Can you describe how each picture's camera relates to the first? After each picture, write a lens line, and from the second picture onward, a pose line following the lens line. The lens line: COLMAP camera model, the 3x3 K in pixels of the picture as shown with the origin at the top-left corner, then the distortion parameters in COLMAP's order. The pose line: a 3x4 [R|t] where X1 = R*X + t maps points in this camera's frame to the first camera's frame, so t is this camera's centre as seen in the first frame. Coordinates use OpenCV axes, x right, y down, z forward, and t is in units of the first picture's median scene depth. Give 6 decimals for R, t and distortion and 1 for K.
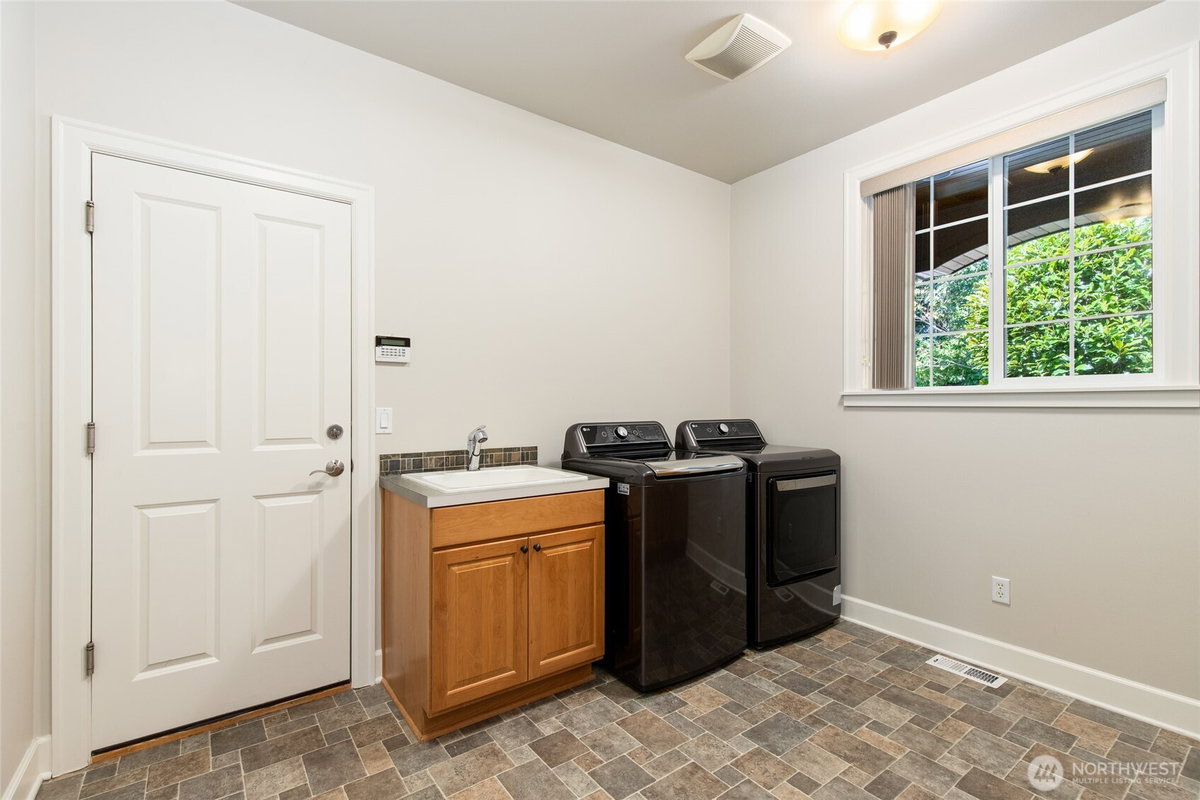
lens RADIAL K [[538.1, 0, 607.1], [0, 538.1, 403.7], [0, 0, 1]] dist [0.004812, 0.000214]
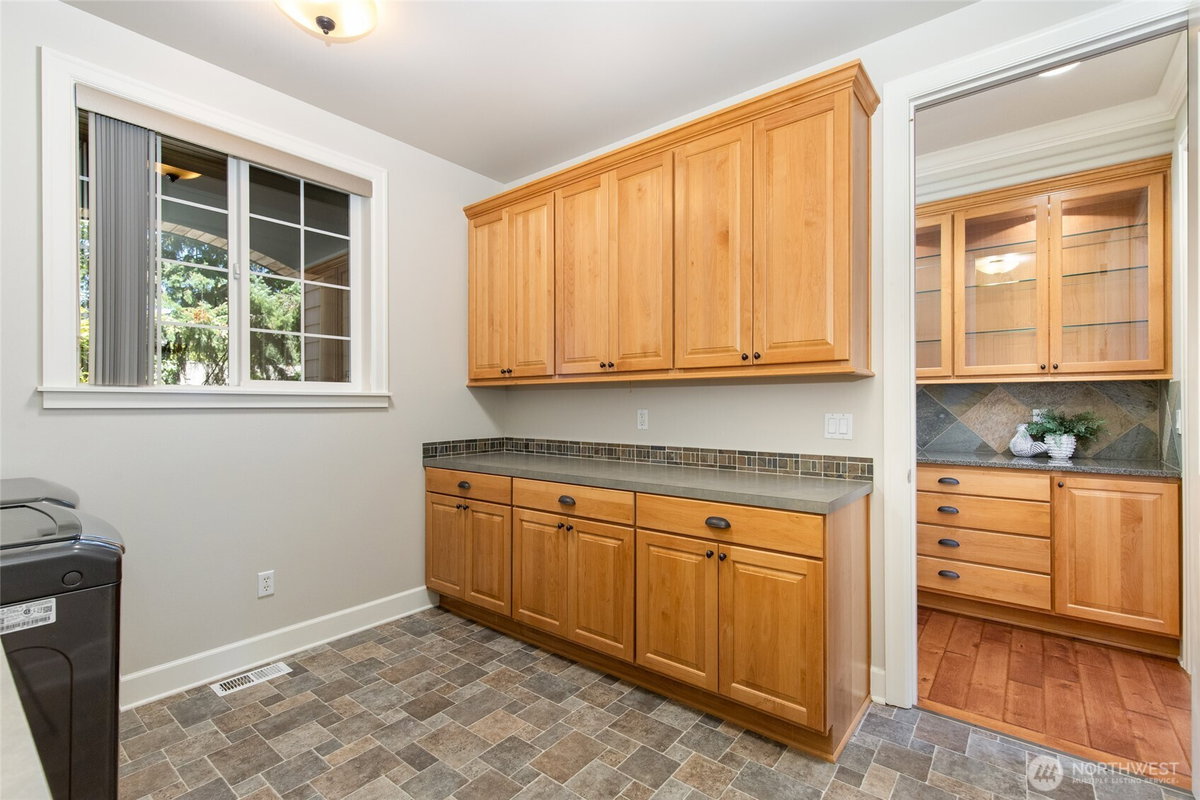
lens RADIAL K [[538.1, 0, 604.7], [0, 538.1, 395.1], [0, 0, 1]] dist [0.004812, 0.000214]
pose [[-0.250201, 0.021426, 0.967957, -0.491757], [0.007643, 0.999768, -0.020154, 0.010340], [-0.968164, 0.002356, -0.250307, 0.696230]]
